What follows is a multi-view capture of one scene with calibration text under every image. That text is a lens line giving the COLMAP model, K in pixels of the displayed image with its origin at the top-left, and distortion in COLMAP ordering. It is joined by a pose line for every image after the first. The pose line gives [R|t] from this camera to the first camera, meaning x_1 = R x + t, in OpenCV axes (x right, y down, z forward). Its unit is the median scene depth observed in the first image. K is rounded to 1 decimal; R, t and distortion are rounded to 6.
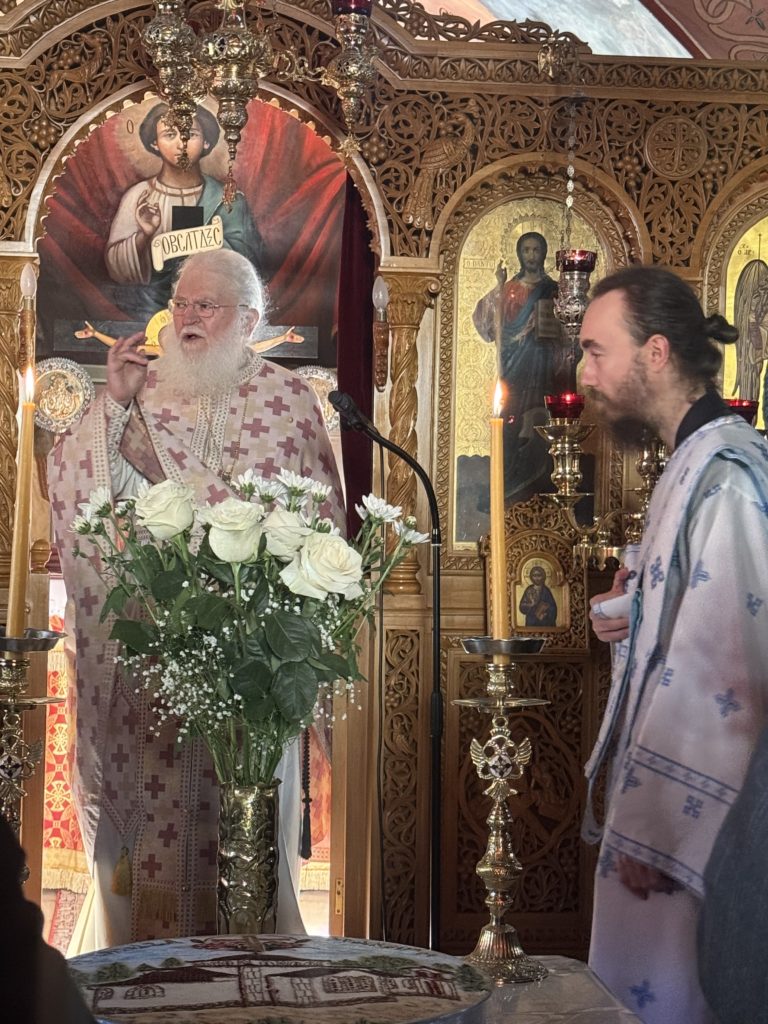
lens RADIAL K [[1951.5, 0, 380.0], [0, 1951.5, 514.4], [0, 0, 1]] dist [0.148731, 0.000000]
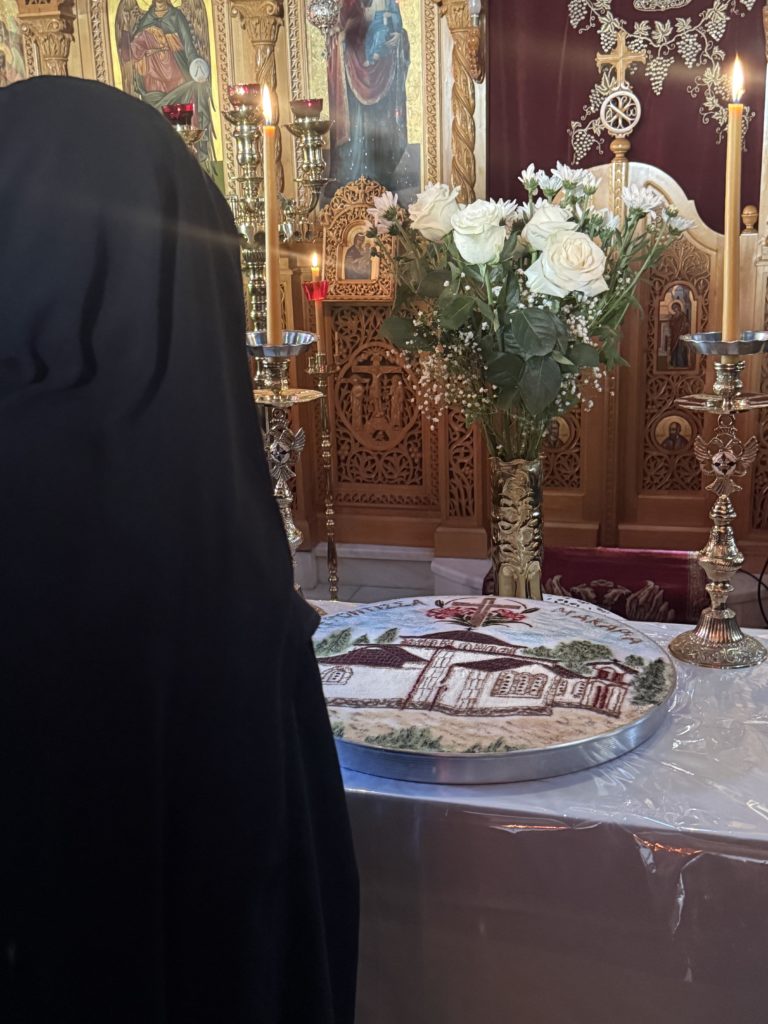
lens RADIAL K [[1174.9, 0, 375.0], [0, 1174.9, 517.6], [0, 0, 1]] dist [0.093577, 0.000000]
pose [[0.921707, 0.055957, -0.383830, 0.073233], [0.054372, 0.961131, 0.270686, -0.011406], [0.384058, -0.270363, 0.882838, 0.211484]]
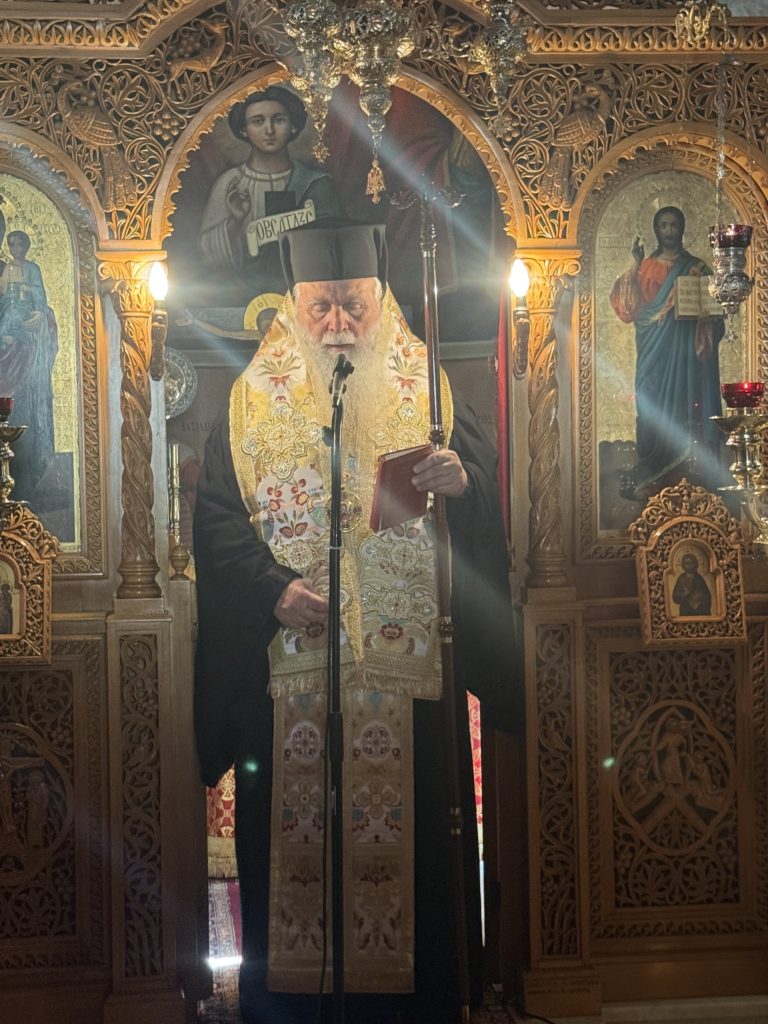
lens RADIAL K [[1740.6, 0, 387.1], [0, 1740.6, 522.0], [0, 0, 1]] dist [0.144461, 0.000000]
pose [[0.999209, -0.037714, -0.012595, -0.059264], [0.038170, 0.998541, 0.038202, -0.028769], [0.011136, -0.038652, 0.999191, 0.135260]]
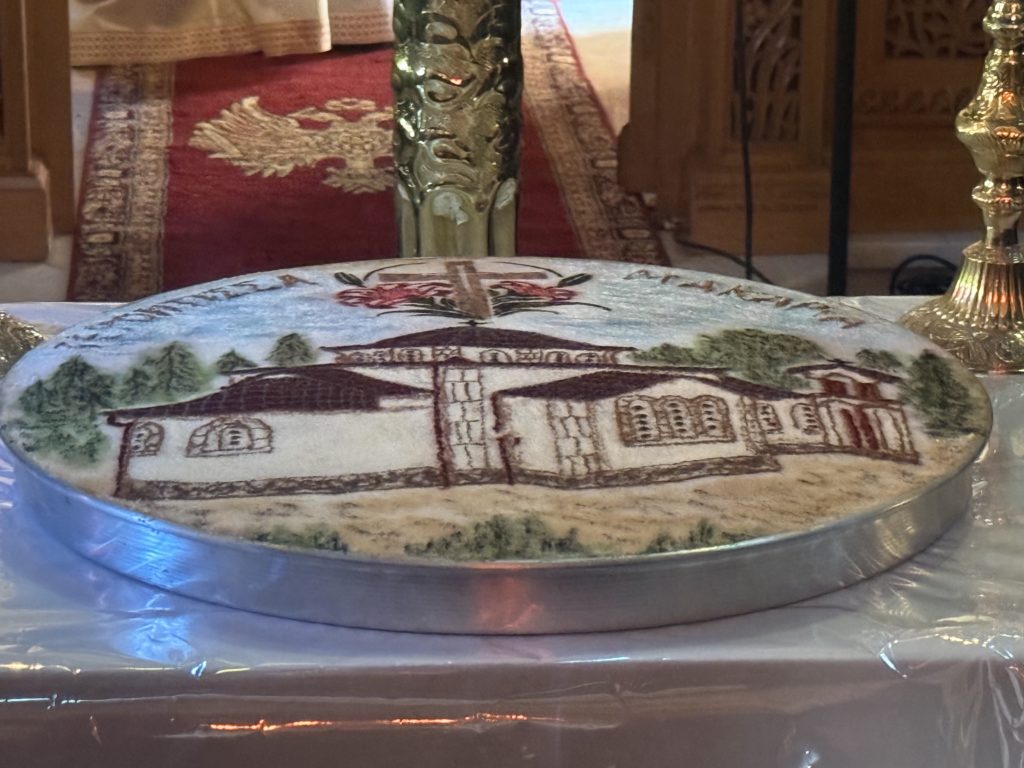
lens RADIAL K [[3570.9, 0, 508.8], [0, 3570.9, 385.6], [0, 0, 1]] dist [0.124936, 0.000000]
pose [[0.998241, 0.010717, -0.058302, -0.002883], [0.008961, 0.944938, 0.327126, -0.019710], [0.058597, -0.327073, 0.943181, 0.105882]]
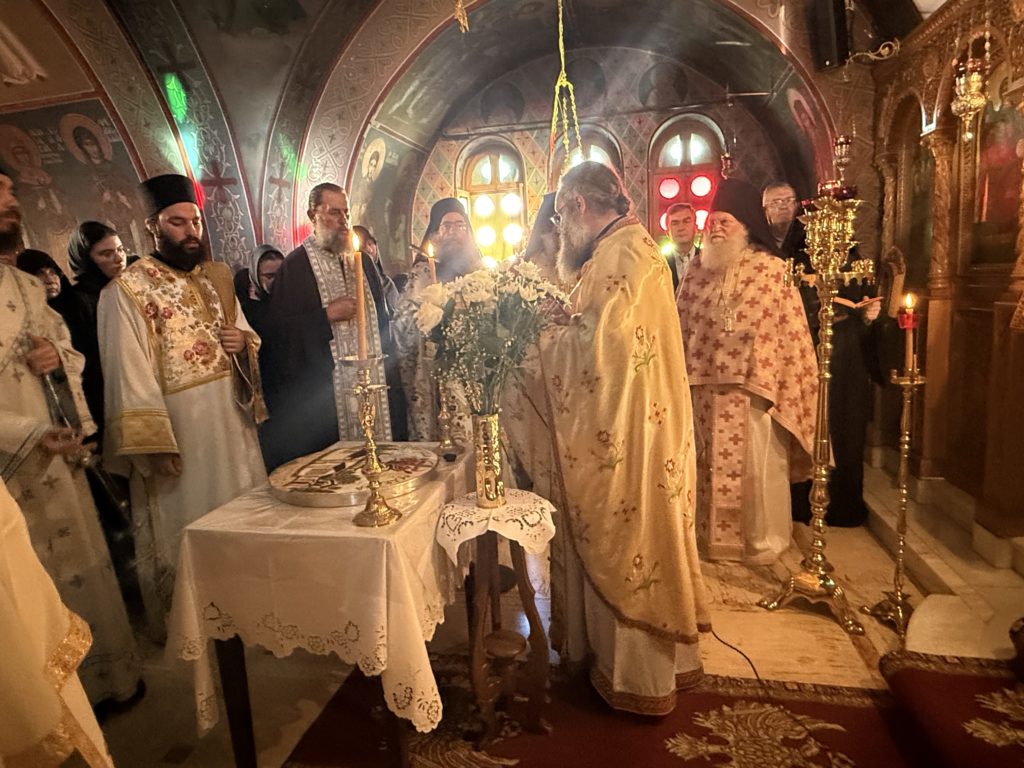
lens RADIAL K [[603.8, 0, 506.6], [0, 603.8, 384.2], [0, 0, 1]] dist [-0.002169, 0.000257]
pose [[-0.332888, 0.161746, -0.928991, 0.320239], [0.068095, 0.986730, 0.147398, 0.006135], [0.940505, -0.014193, -0.339484, 0.745489]]
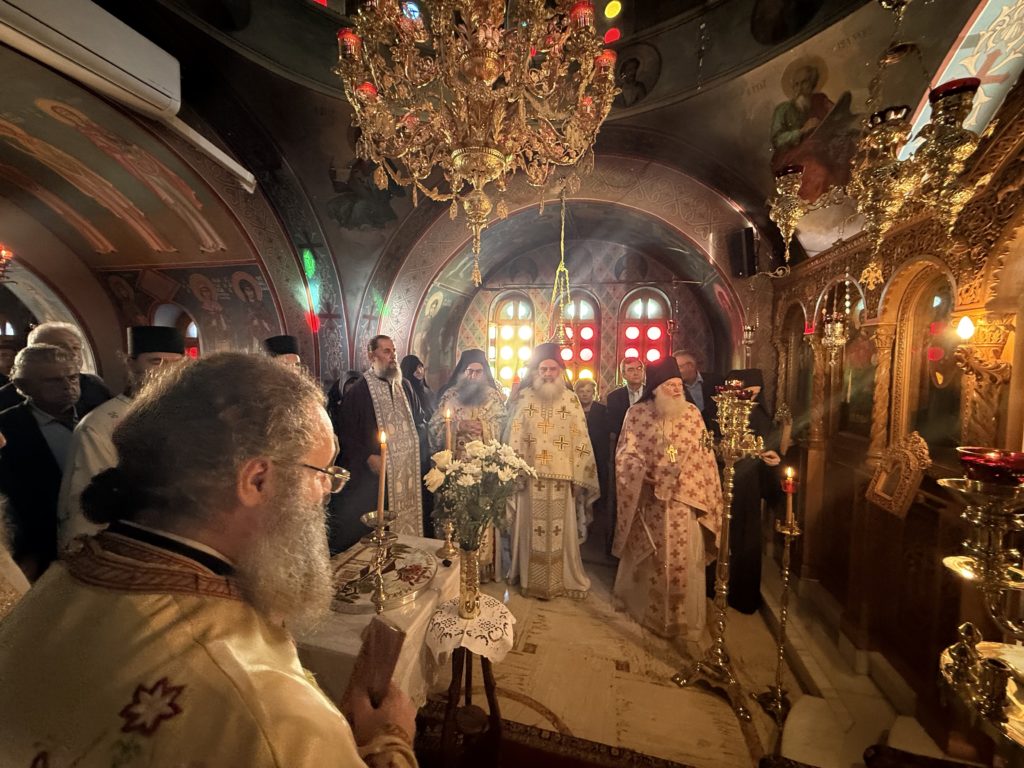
lens RADIAL K [[408.7, 0, 506.1], [0, 408.7, 384.3], [0, 0, 1]] dist [-0.003539, 0.000376]
pose [[-0.379651, 0.036969, -0.924391, 0.285073], [-0.010366, 0.998969, 0.044209, -0.081610], [0.925072, 0.026366, -0.378876, 0.764262]]
